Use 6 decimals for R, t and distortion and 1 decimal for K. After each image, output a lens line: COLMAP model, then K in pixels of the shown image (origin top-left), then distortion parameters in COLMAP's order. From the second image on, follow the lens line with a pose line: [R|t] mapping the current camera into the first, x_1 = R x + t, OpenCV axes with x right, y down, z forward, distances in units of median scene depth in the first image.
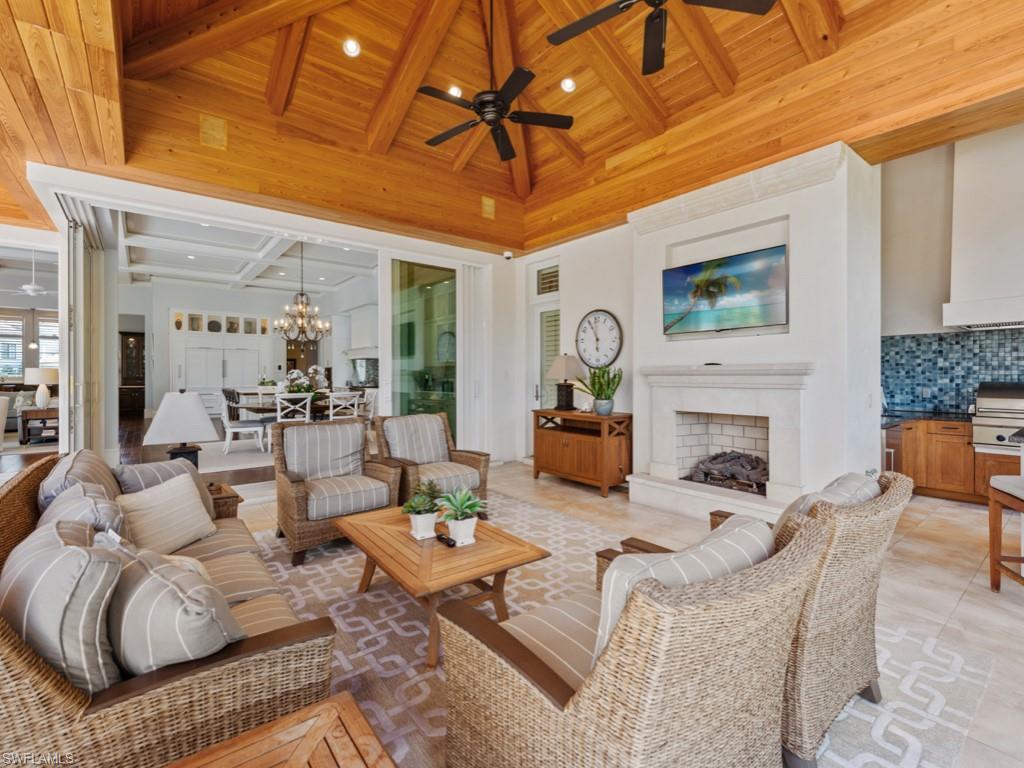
lens RADIAL K [[465.7, 0, 512.4], [0, 465.7, 367.4], [0, 0, 1]] dist [-0.002525, -0.000416]
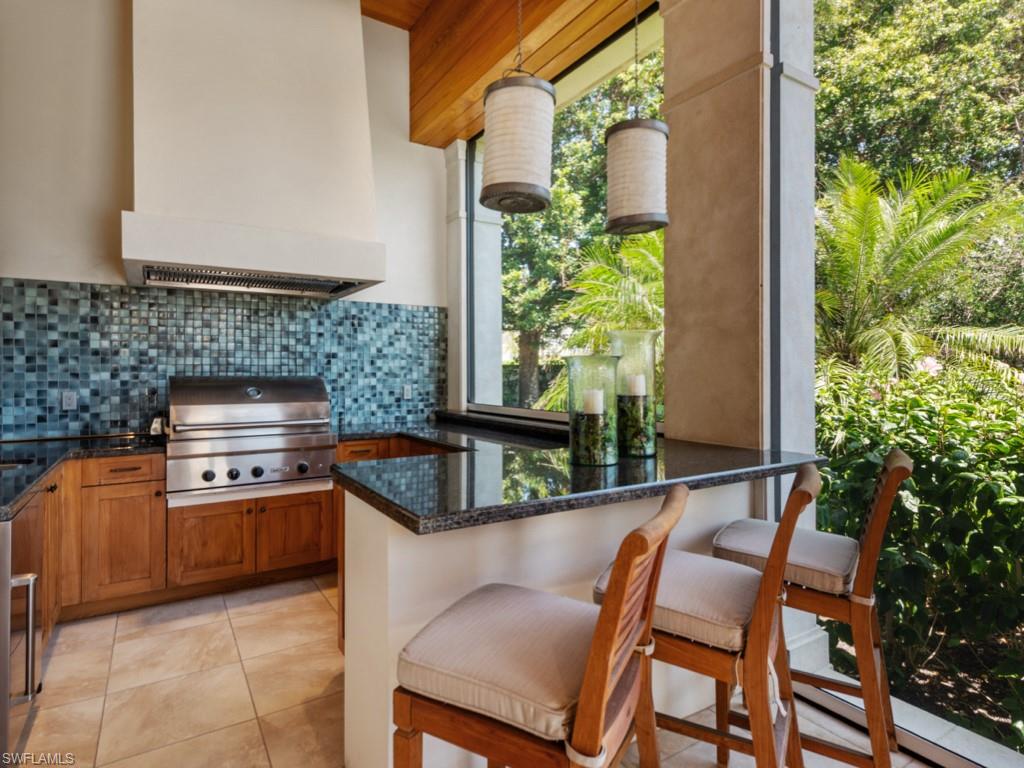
lens RADIAL K [[570.7, 0, 510.9], [0, 570.7, 378.8], [0, 0, 1]] dist [0.006018, 0.000133]
pose [[0.115127, -0.009382, 0.993306, 0.340805], [-0.014218, 0.999837, 0.011092, 0.018556], [-0.993249, -0.015400, 0.114975, 0.465766]]
